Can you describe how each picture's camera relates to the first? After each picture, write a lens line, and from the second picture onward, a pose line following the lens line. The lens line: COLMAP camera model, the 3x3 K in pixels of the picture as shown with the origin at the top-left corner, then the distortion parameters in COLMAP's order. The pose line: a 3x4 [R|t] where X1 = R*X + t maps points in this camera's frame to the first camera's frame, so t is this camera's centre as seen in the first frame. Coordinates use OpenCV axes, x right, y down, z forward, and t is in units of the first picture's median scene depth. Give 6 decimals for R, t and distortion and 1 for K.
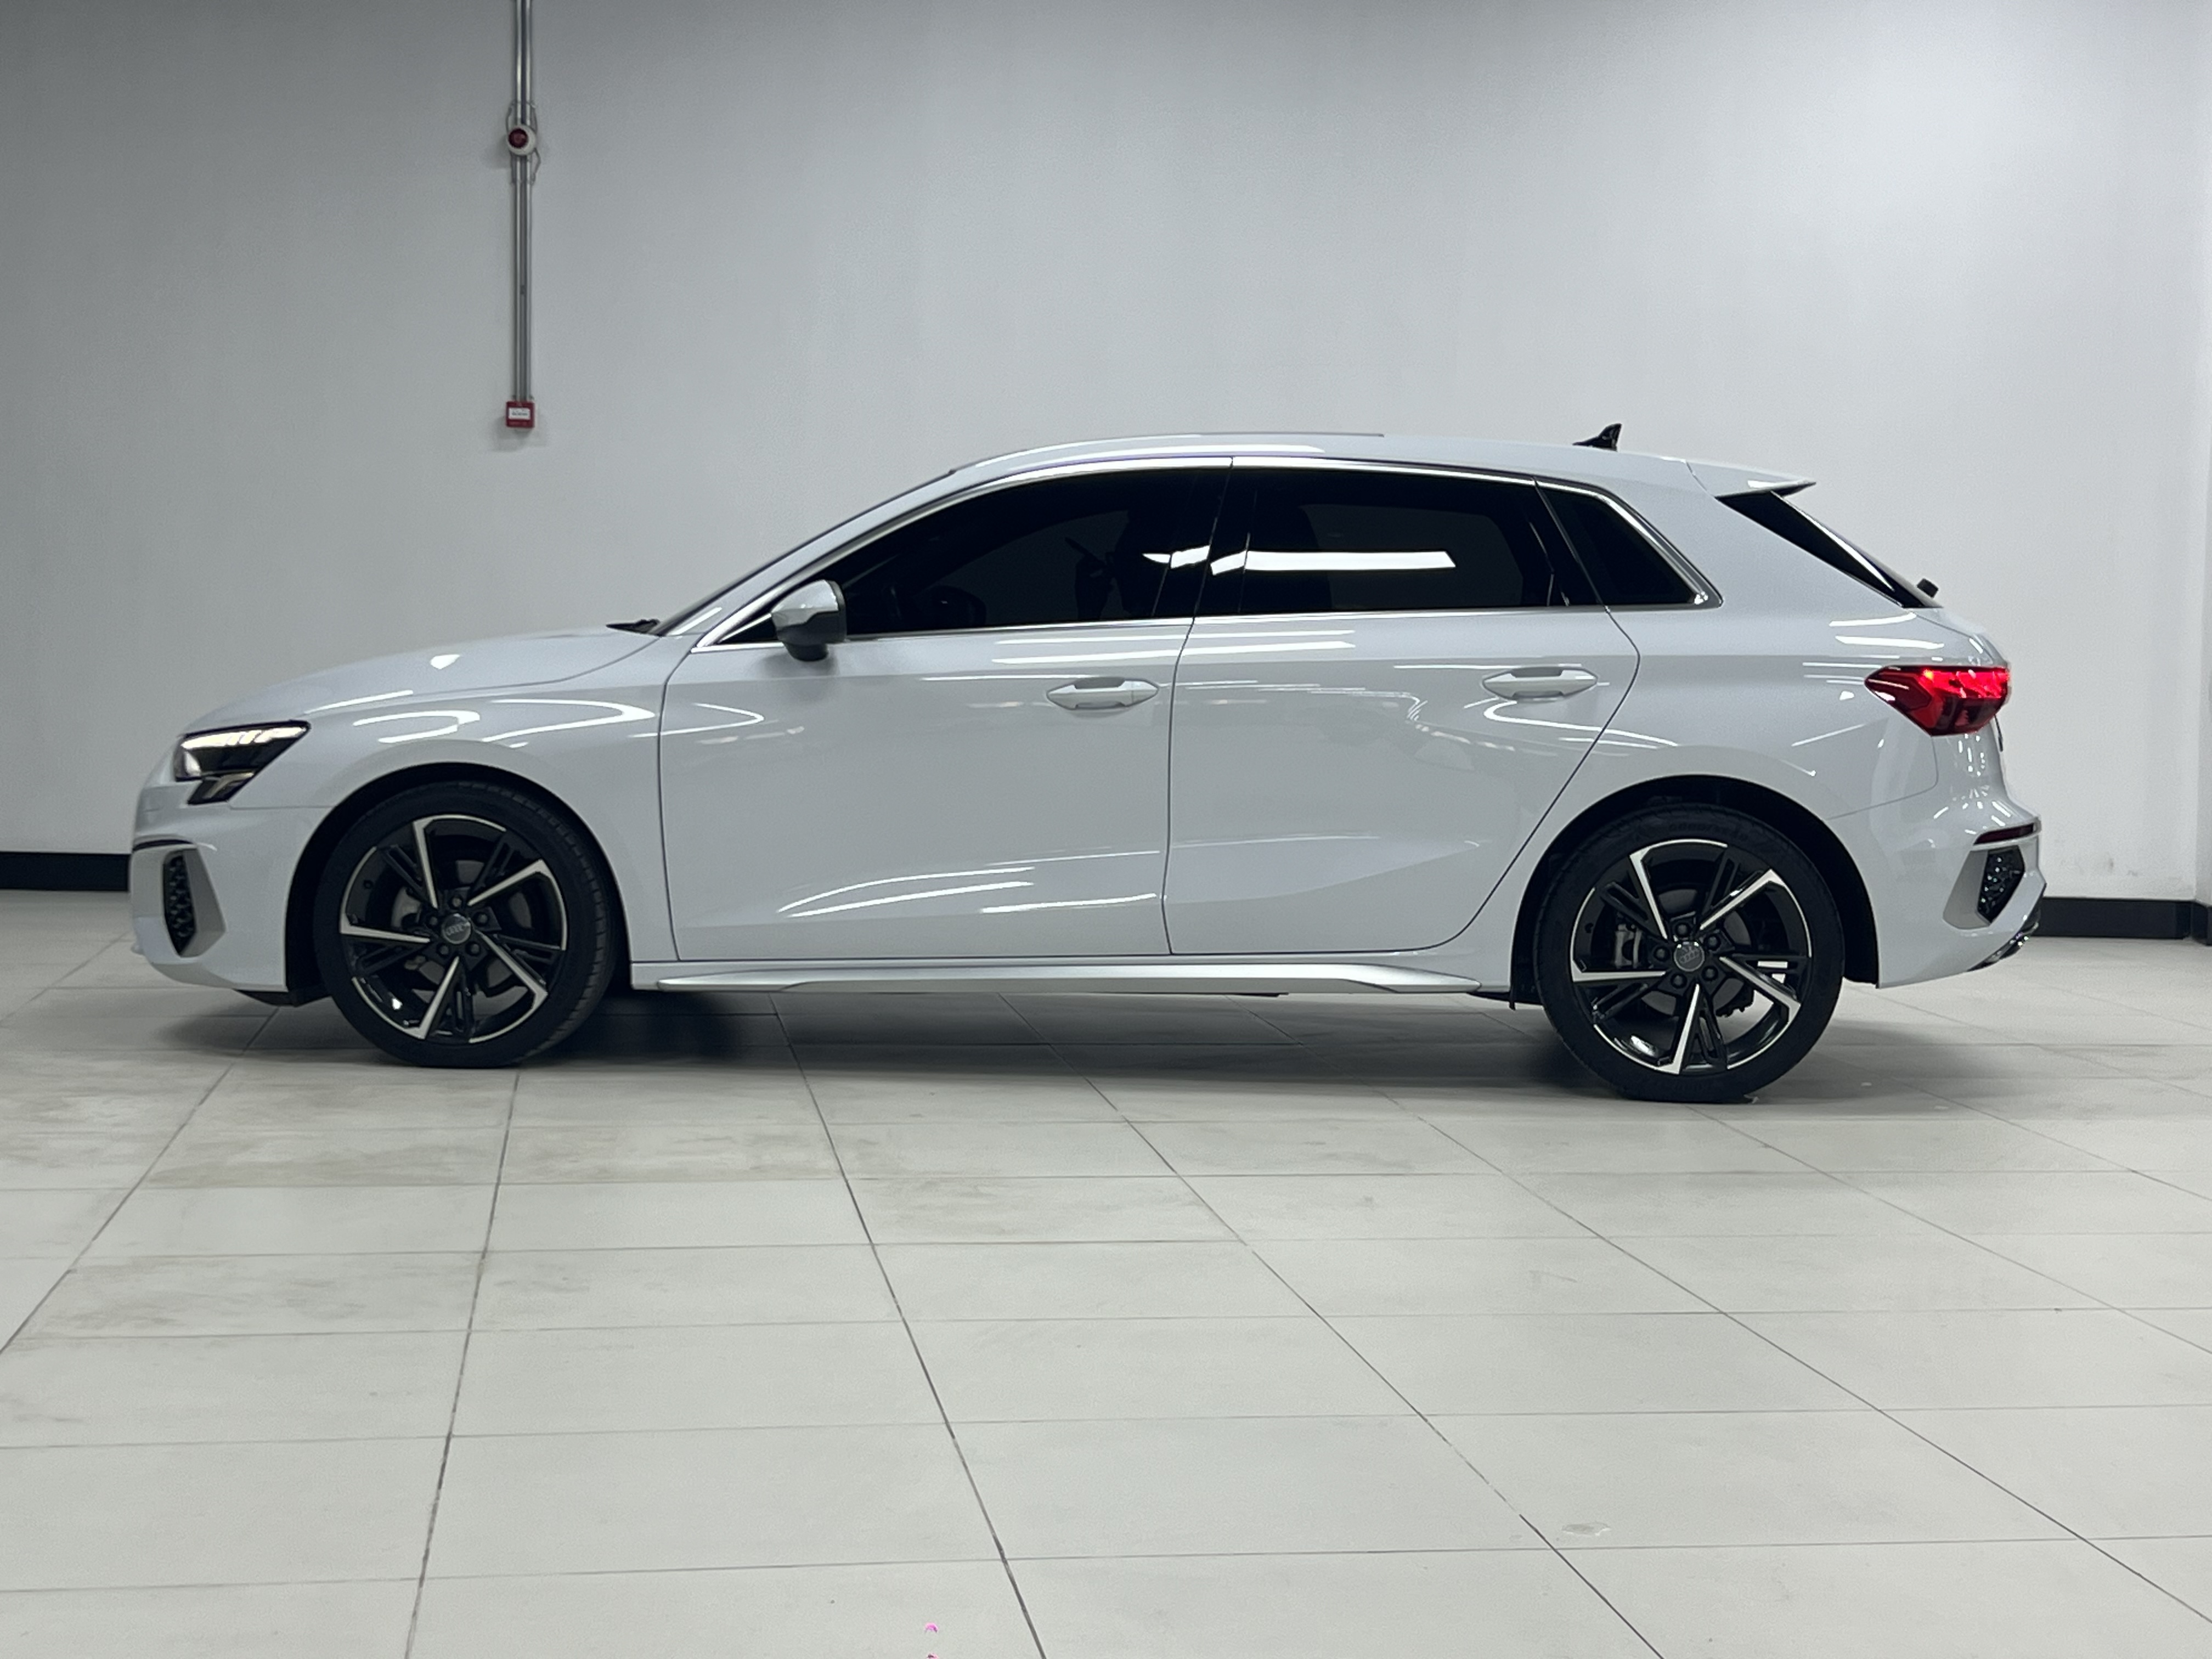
lens RADIAL K [[3398.6, 0, 1106.0], [0, 3398.6, 829.5], [0, 0, 1]] dist [0.032707, -0.034957]
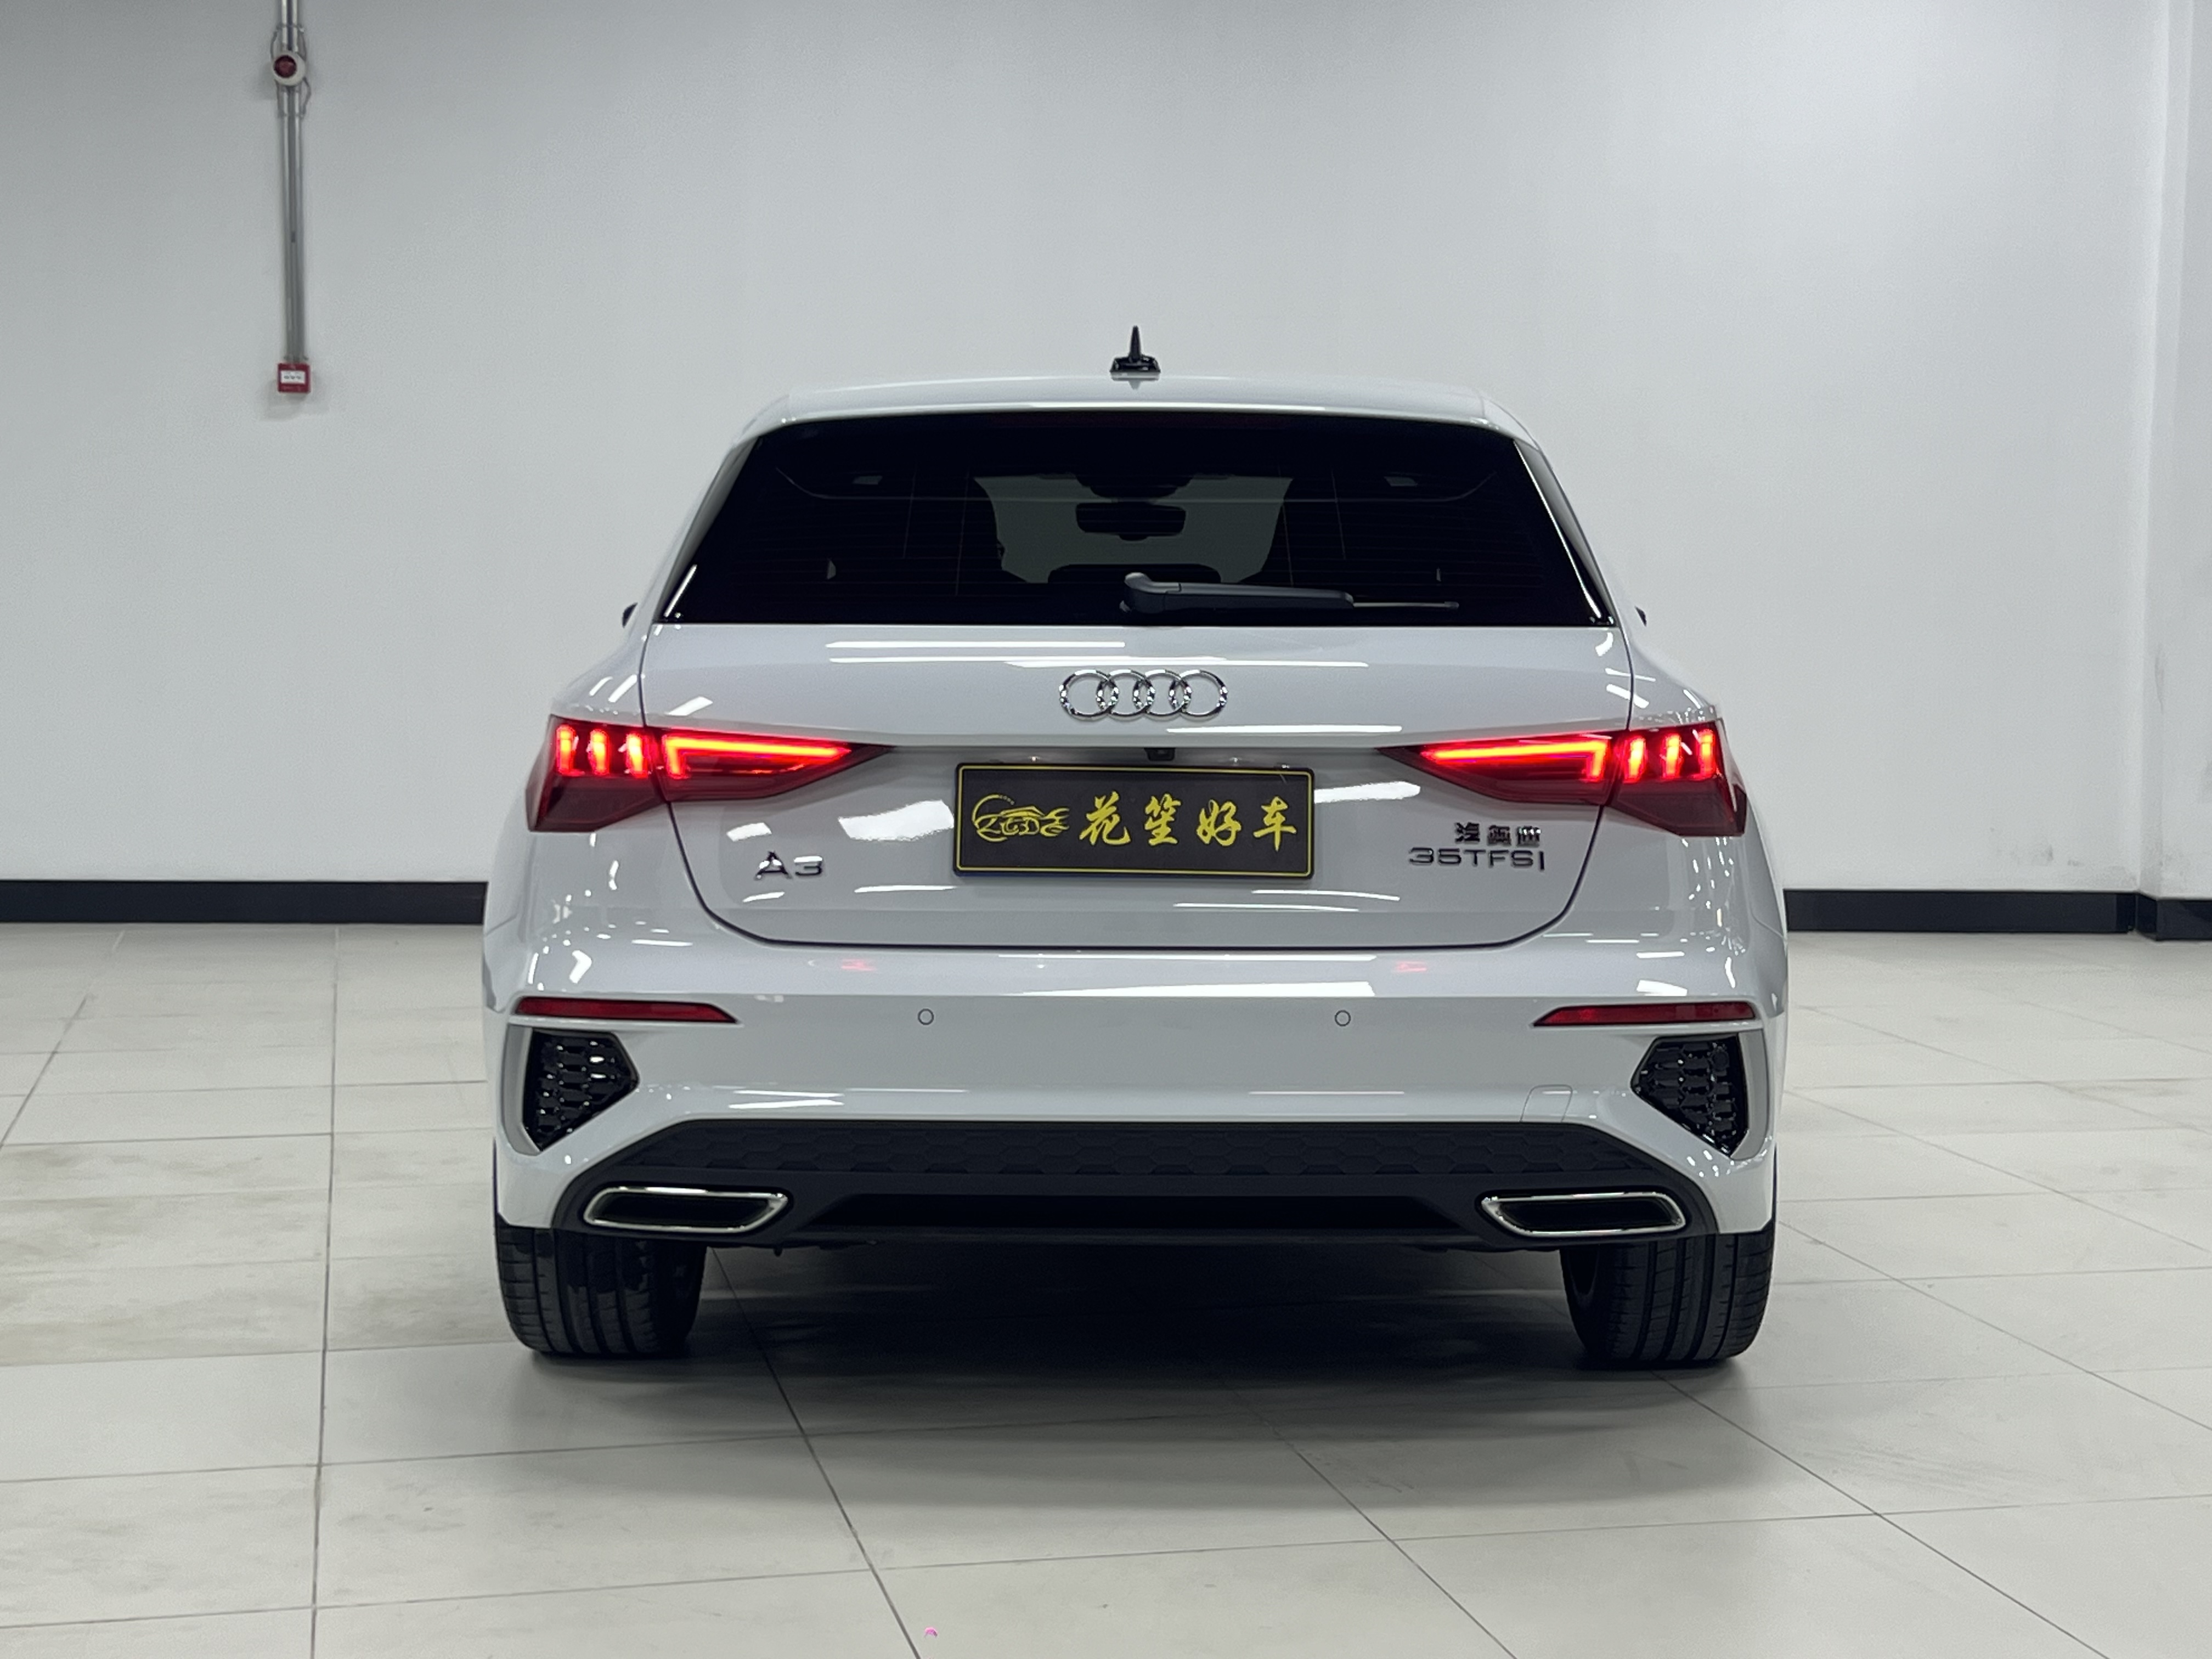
lens RADIAL K [[3398.6, 0, 1106.0], [0, 3398.6, 829.5], [0, 0, 1]] dist [0.032707, -0.034957]
pose [[0.997303, -0.017236, 0.071343, -0.043222], [0.015853, 0.999676, 0.019906, -0.030472], [-0.071663, -0.018721, 0.997253, 0.156787]]
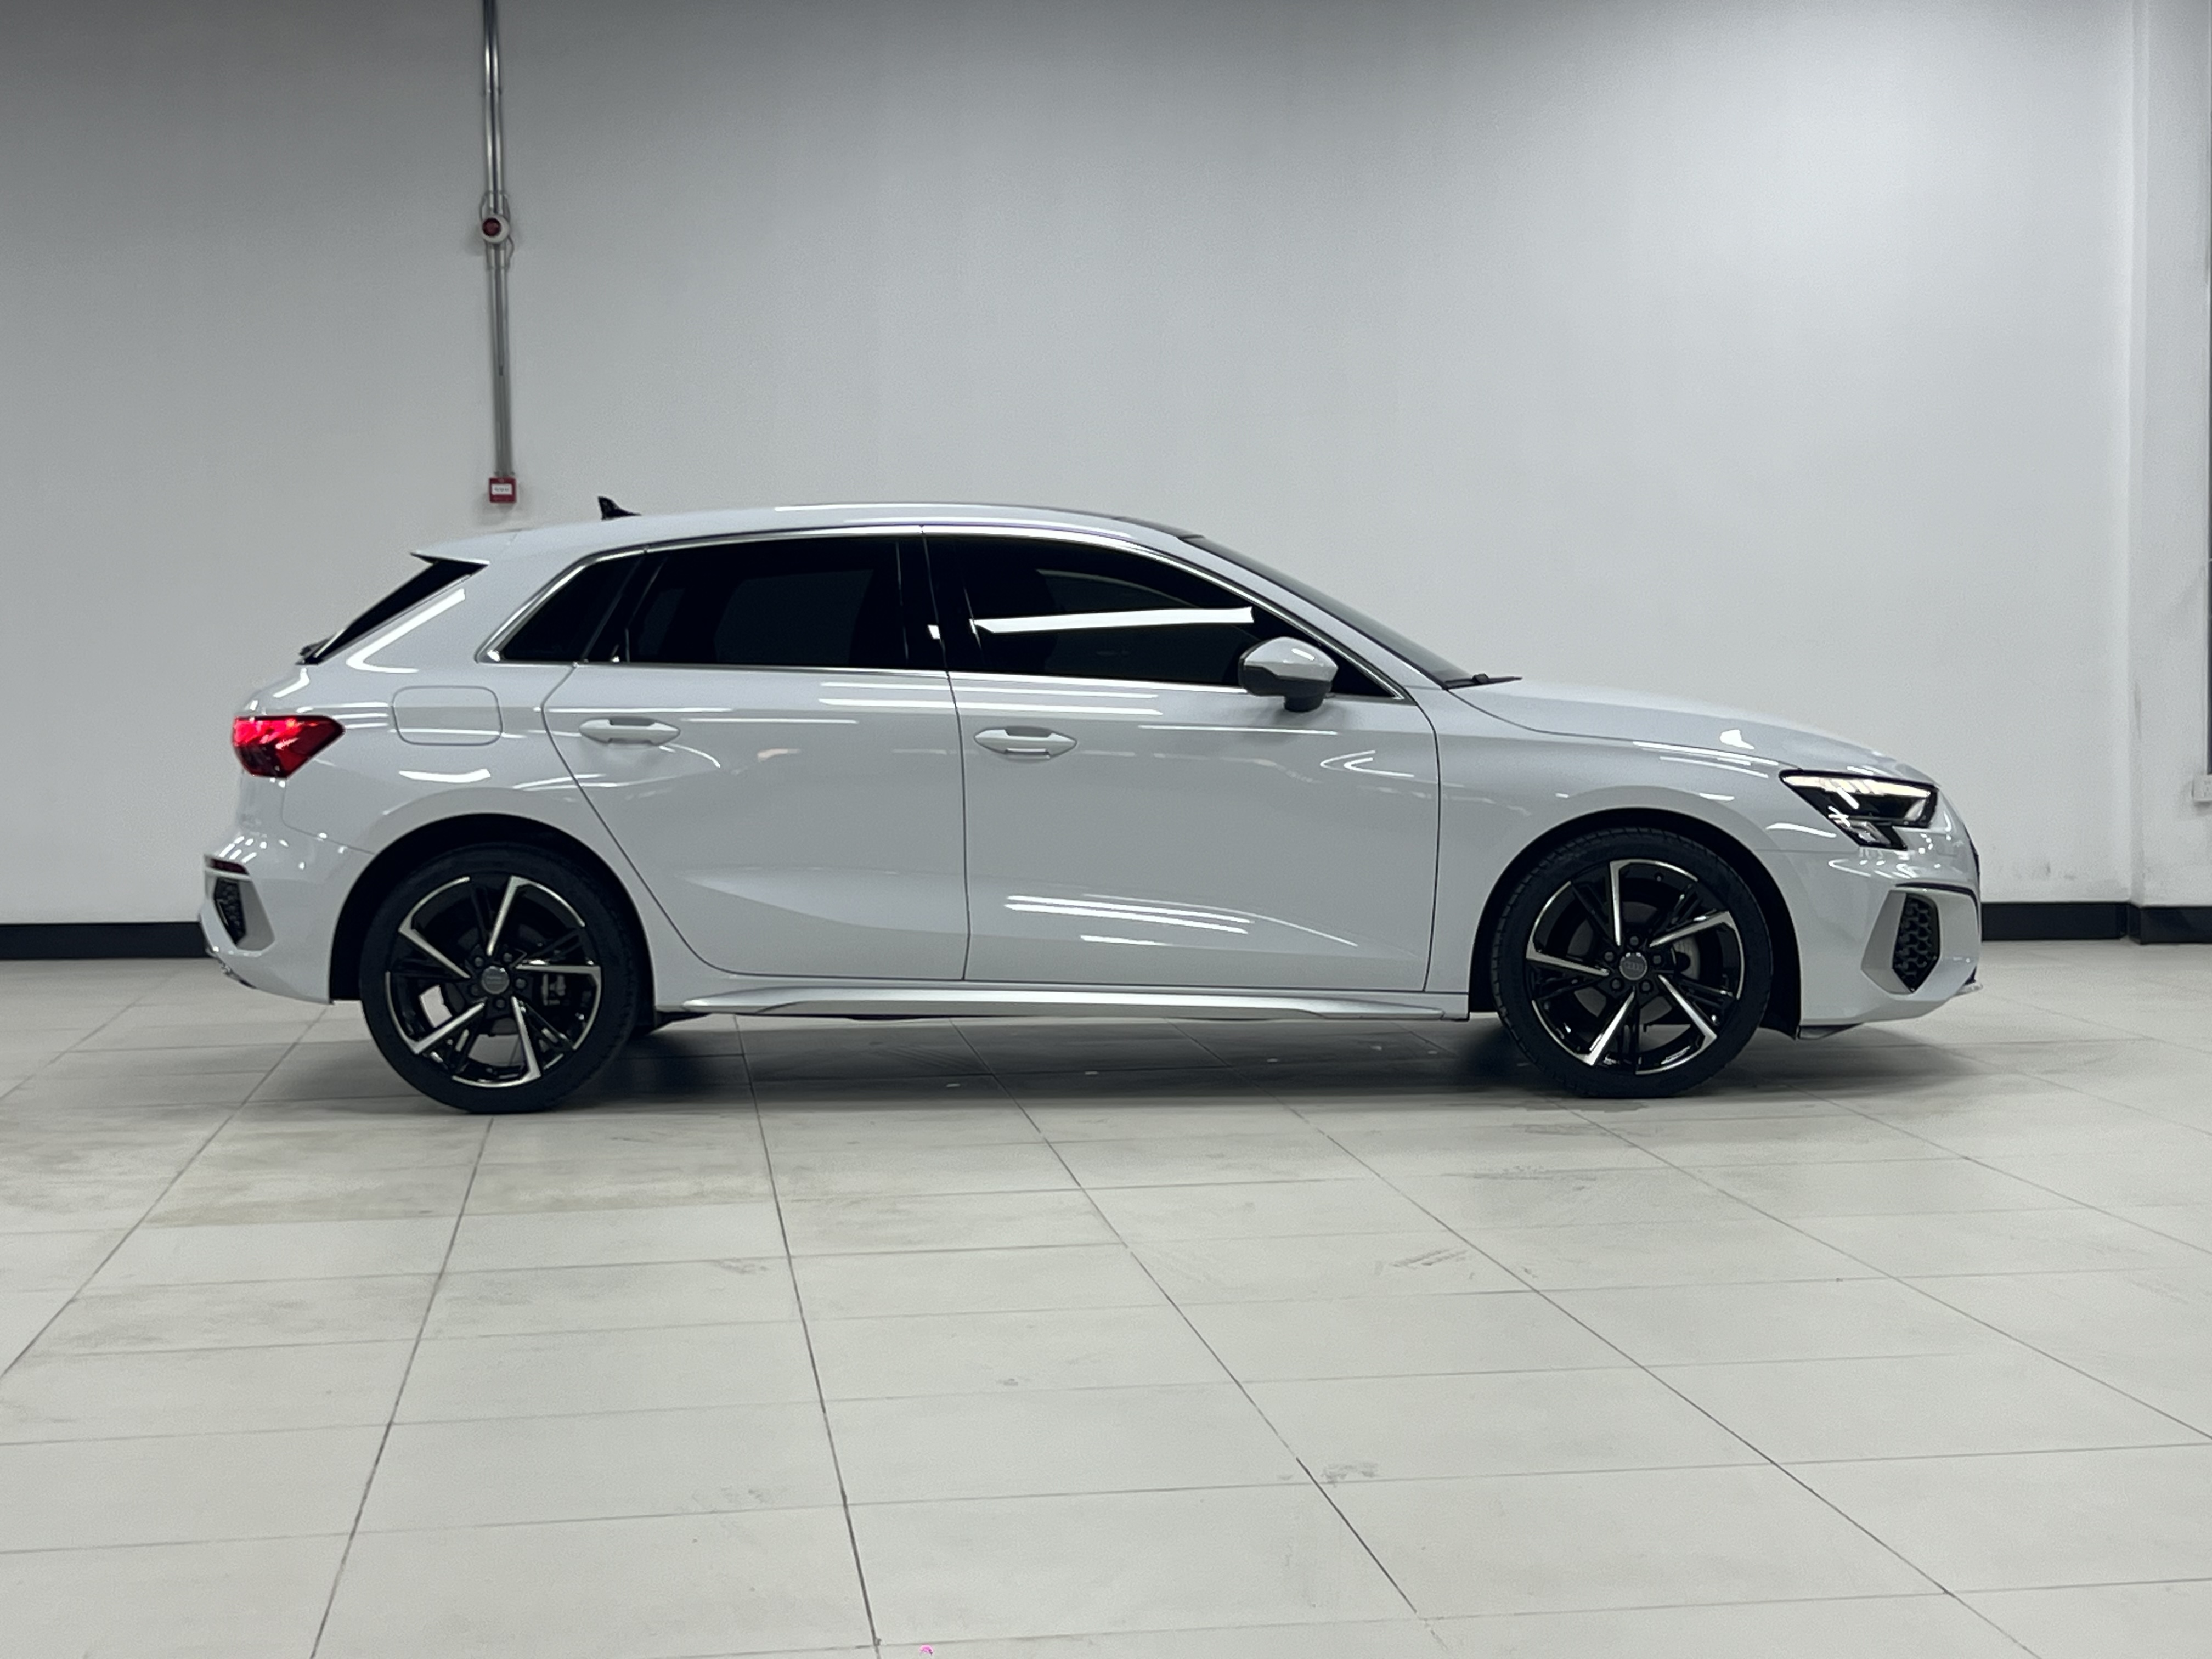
lens RADIAL K [[3507.5, 0, 1063.2], [0, 3507.5, 827.5], [0, 0, 1]] dist [0.042044, 0.020365]
pose [[0.998898, -0.034466, -0.031855, 0.051604], [0.034178, 0.999370, -0.009542, -0.003613], [0.032163, 0.008443, 0.999447, -0.121816]]
